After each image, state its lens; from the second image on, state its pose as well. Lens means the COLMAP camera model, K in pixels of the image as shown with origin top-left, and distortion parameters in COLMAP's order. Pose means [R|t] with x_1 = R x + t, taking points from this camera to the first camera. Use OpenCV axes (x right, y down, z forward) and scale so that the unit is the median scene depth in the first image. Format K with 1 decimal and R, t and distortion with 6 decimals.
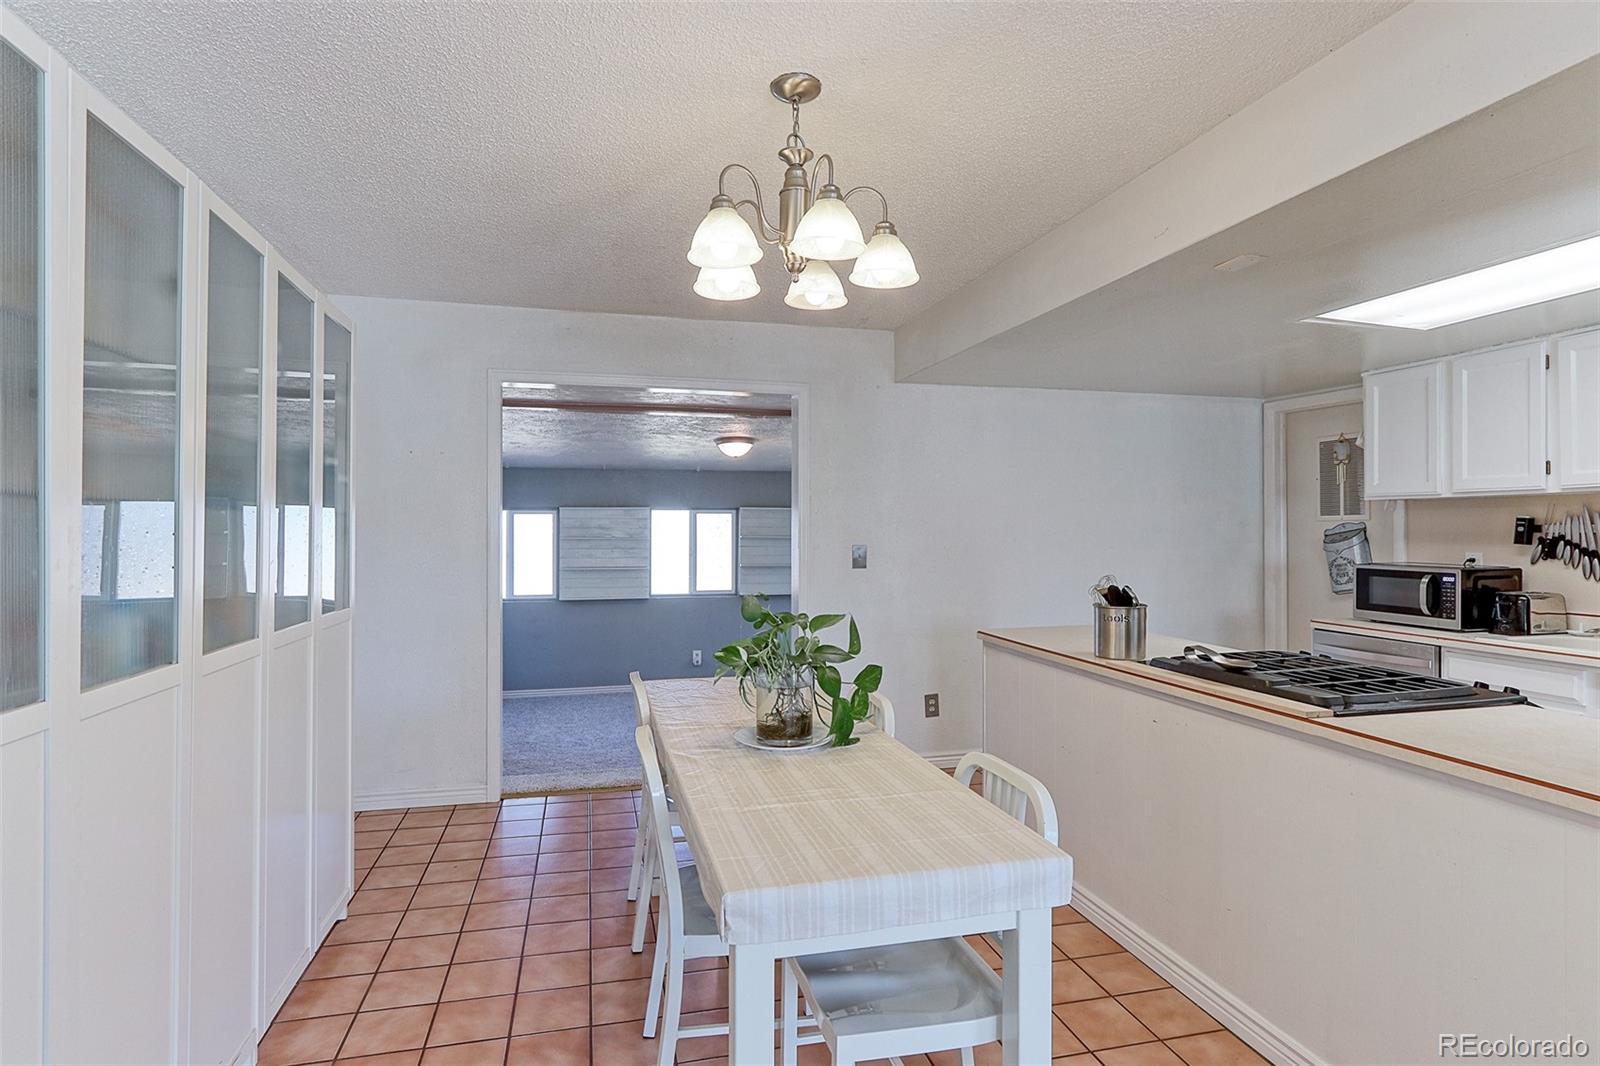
lens RADIAL K [[829.2, 0, 800.0], [0, 829.2, 533.0], [0, 0, 1]] dist [-0.030607, 0.000328]
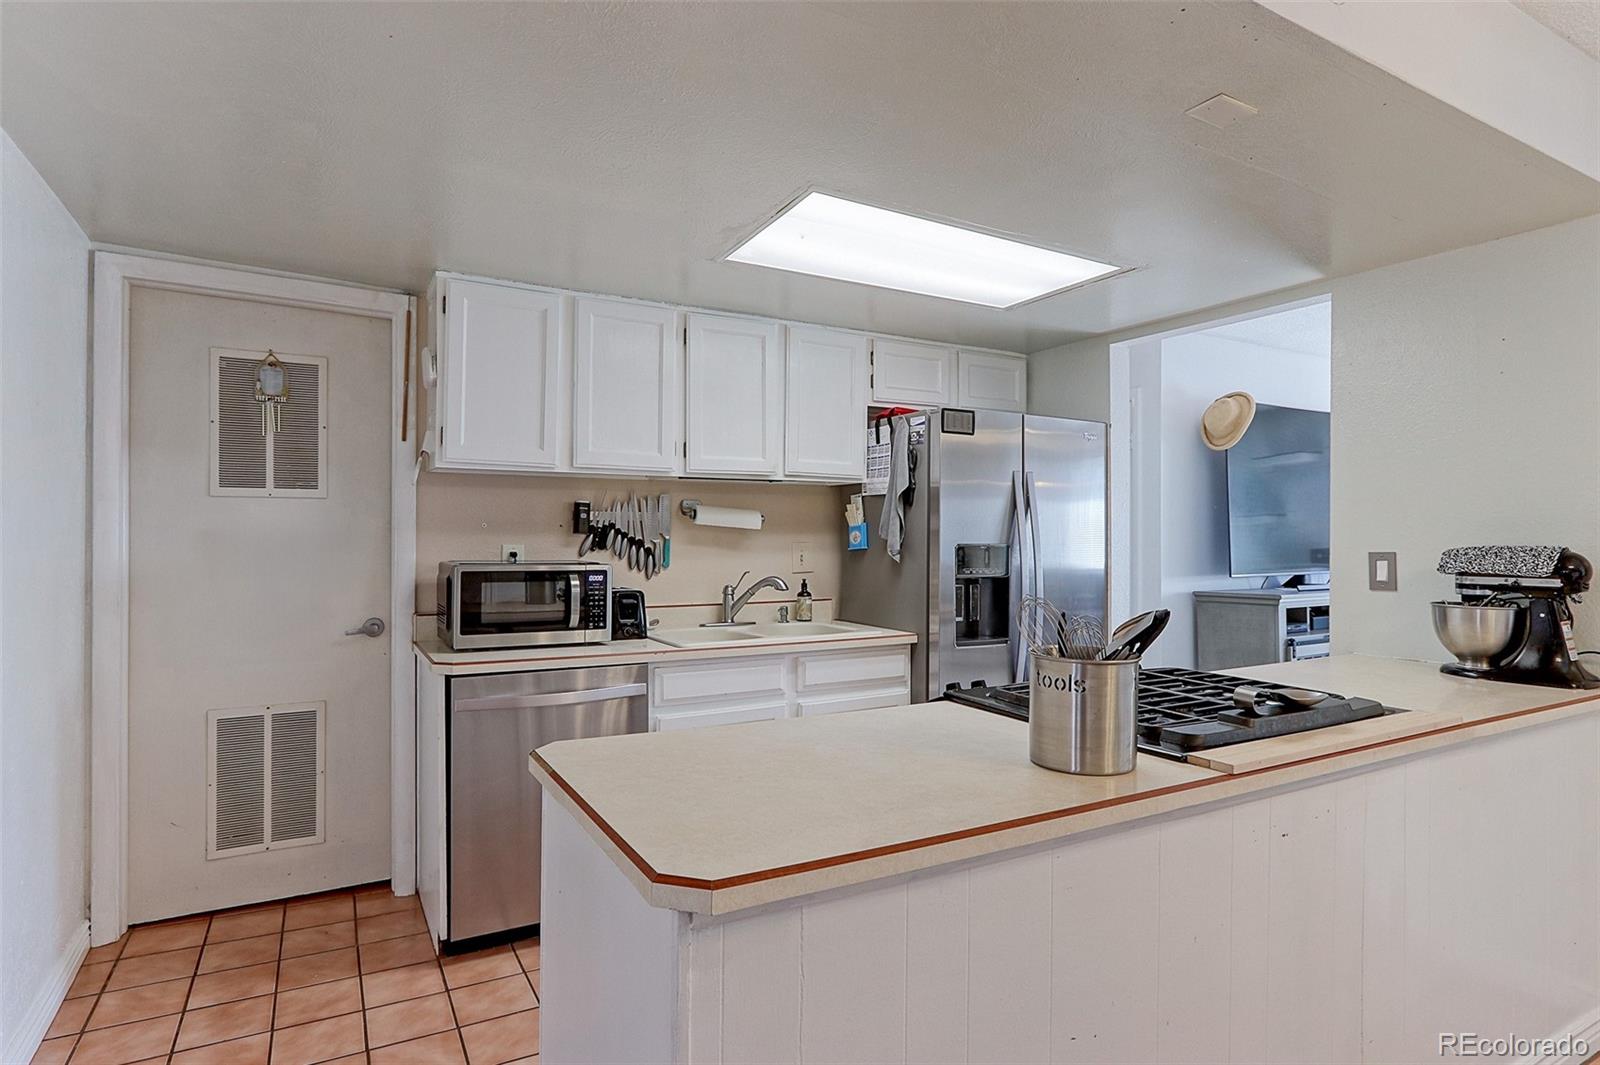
lens RADIAL K [[829.2, 0, 800.0], [0, 829.2, 532.5], [0, 0, 1]] dist [-0.030607, 0.000328]
pose [[-0.252499, 0.001480, 0.967596, -0.017211], [-0.004376, 0.999987, -0.002671, 0.014357], [-0.967587, -0.004908, -0.252489, 1.015796]]
